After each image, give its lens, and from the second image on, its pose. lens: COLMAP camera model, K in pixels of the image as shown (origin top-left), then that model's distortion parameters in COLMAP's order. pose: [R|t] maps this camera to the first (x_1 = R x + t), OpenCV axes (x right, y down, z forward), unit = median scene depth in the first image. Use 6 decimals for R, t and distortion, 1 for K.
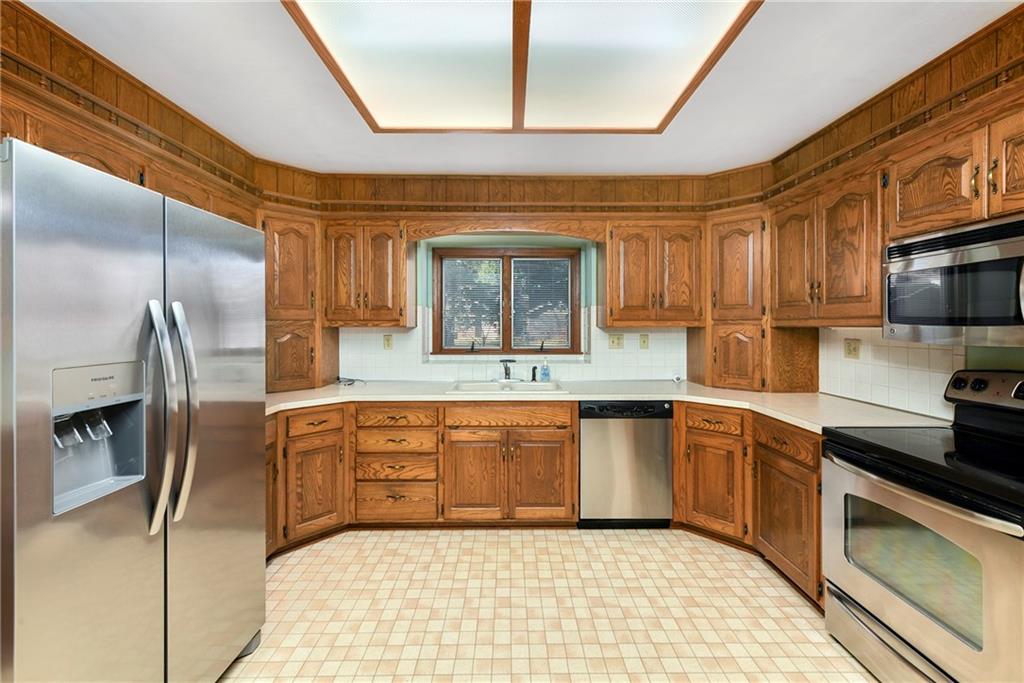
lens RADIAL K [[419.9, 0, 508.9], [0, 419.9, 327.7], [0, 0, 1]] dist [0.008831, -0.002491]
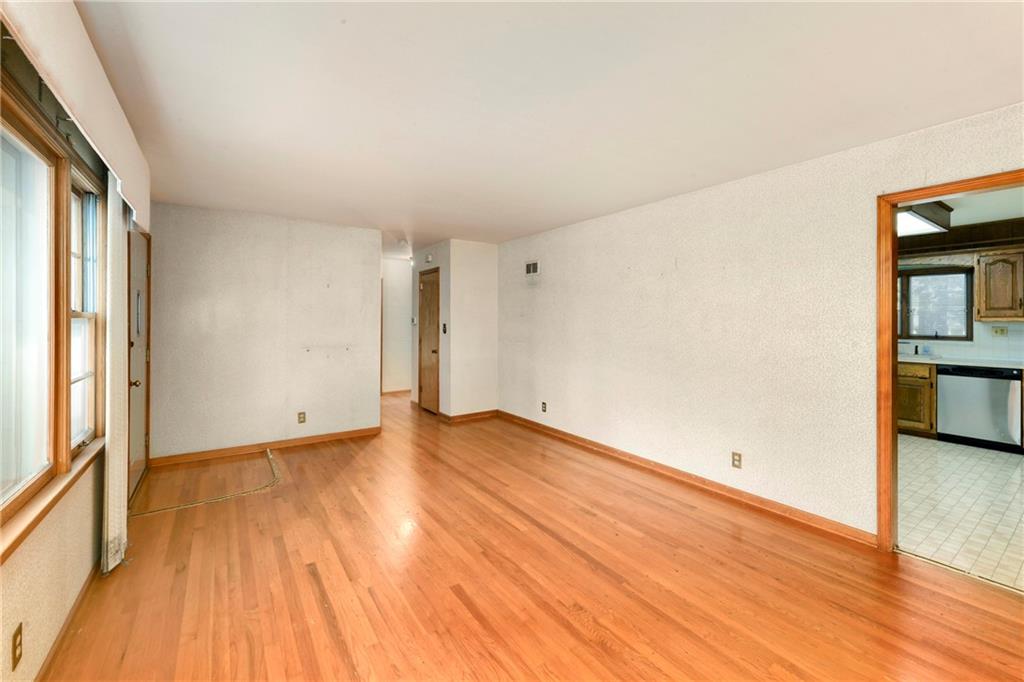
lens RADIAL K [[419.9, 0, 514.2], [0, 419.9, 317.9], [0, 0, 1]] dist [0.008831, -0.002491]
pose [[0.564368, 0.000589, -0.825523, 0.621830], [-0.007888, 0.999958, -0.004679, 0.006551], [0.825486, 0.009152, 0.564349, -1.413884]]
